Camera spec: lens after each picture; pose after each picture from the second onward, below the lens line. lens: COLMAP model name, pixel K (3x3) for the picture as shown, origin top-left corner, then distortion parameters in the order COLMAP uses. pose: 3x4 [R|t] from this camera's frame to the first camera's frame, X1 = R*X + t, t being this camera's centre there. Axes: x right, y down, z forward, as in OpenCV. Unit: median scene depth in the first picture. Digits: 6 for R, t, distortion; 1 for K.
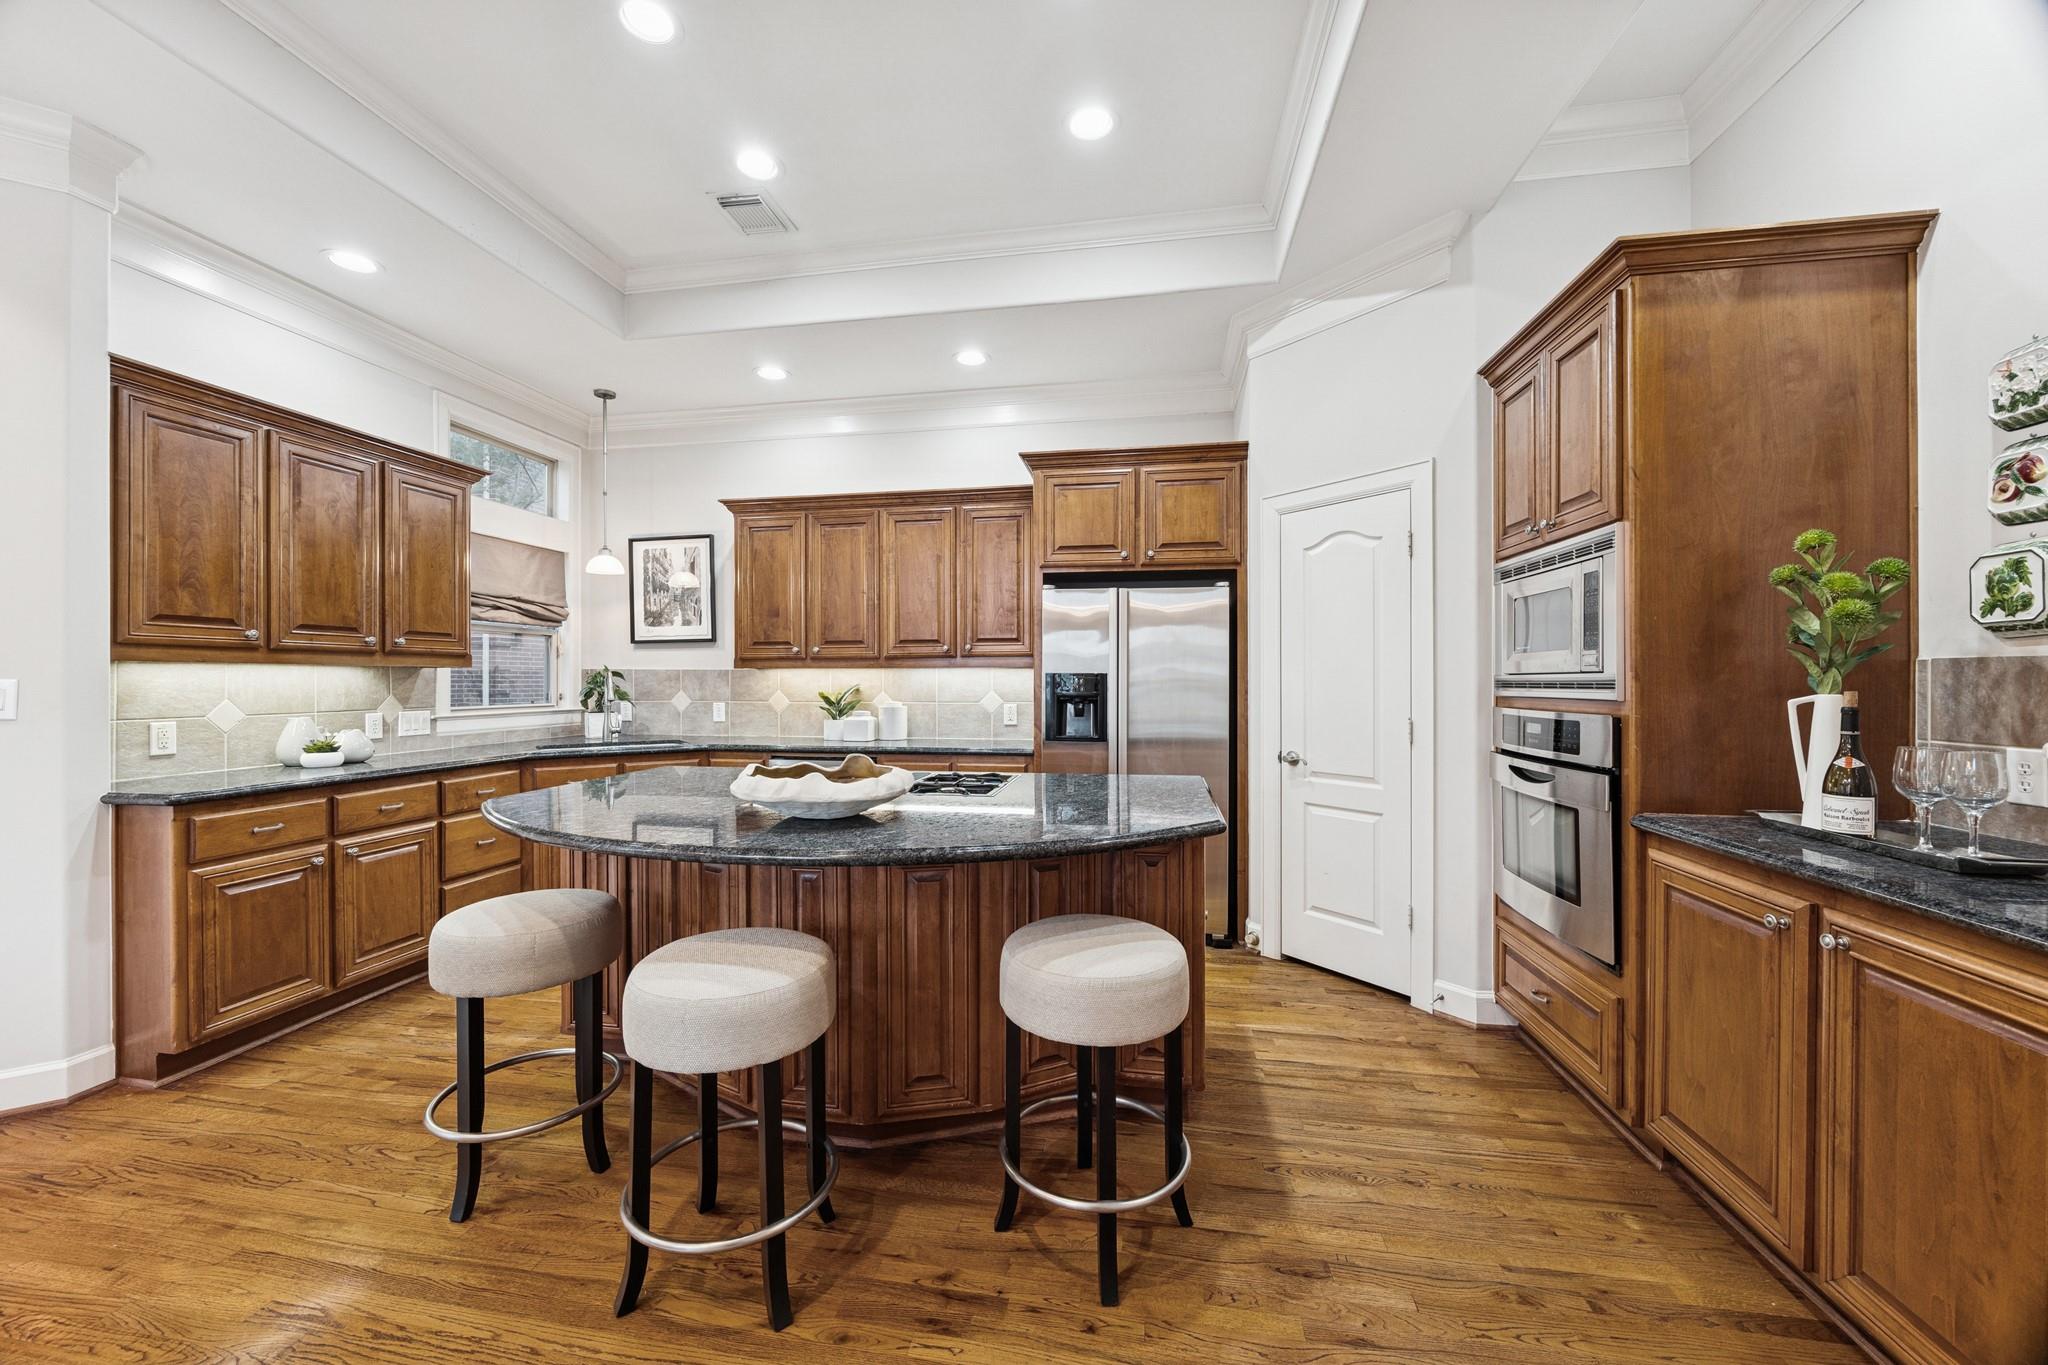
lens RADIAL K [[779.4, 0, 1016.5], [0, 779.4, 683.0], [0, 0, 1]] dist [0.000913, -0.000009]
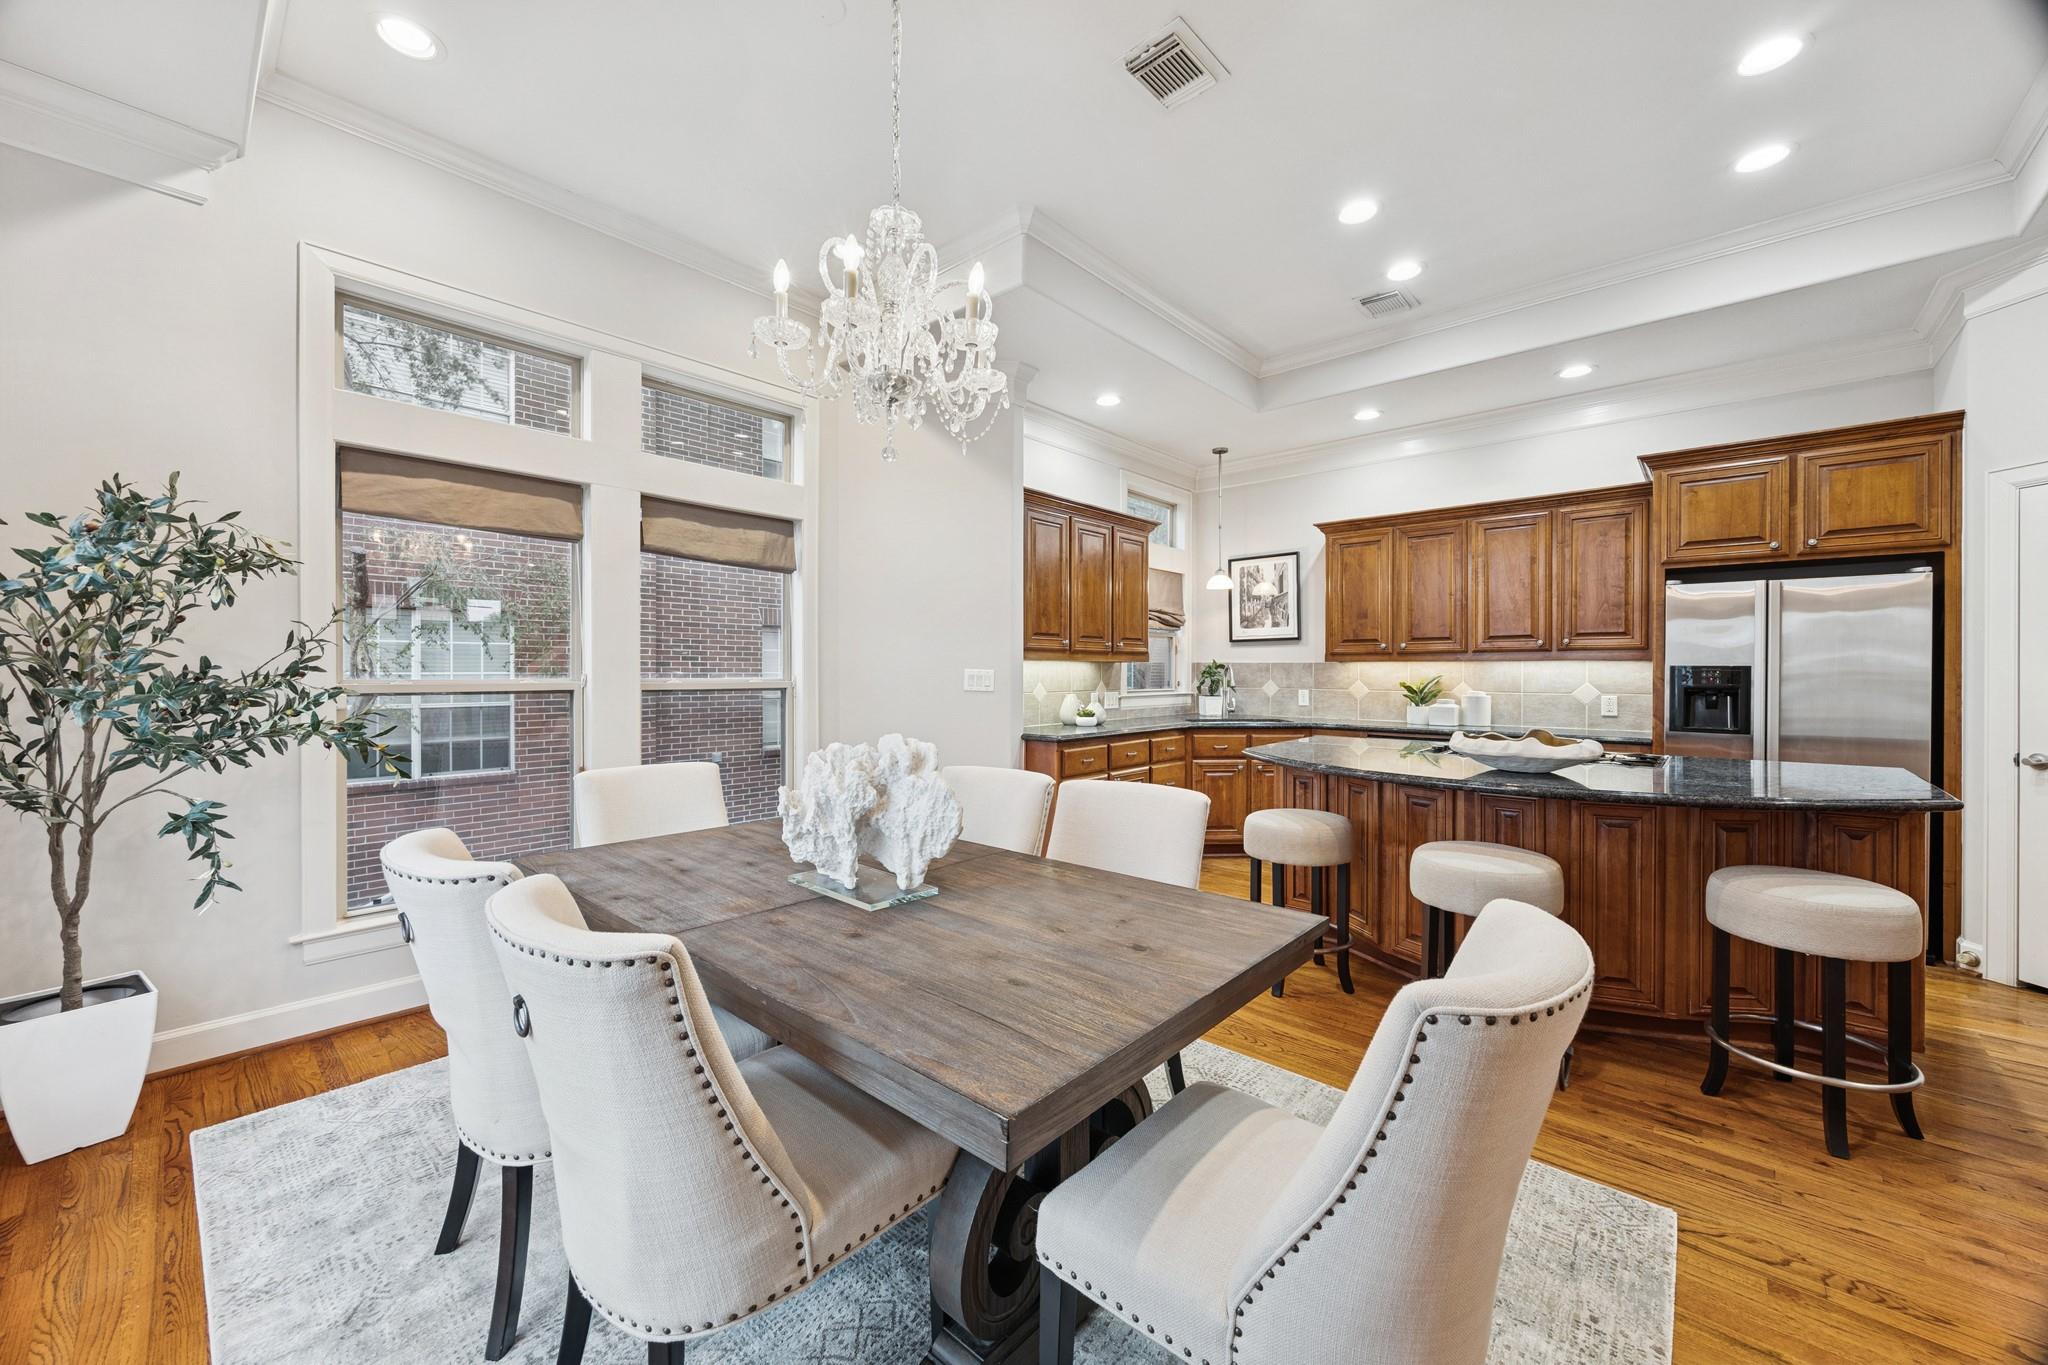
lens RADIAL K [[779.4, 0, 1022.9], [0, 779.4, 673.8], [0, 0, 1]] dist [0.000913, -0.000009]
pose [[0.847731, 0.004742, -0.530405, -0.140370], [-0.005023, 0.999987, 0.000911, 0.001528], [0.530402, 0.001892, 0.847744, -0.331289]]
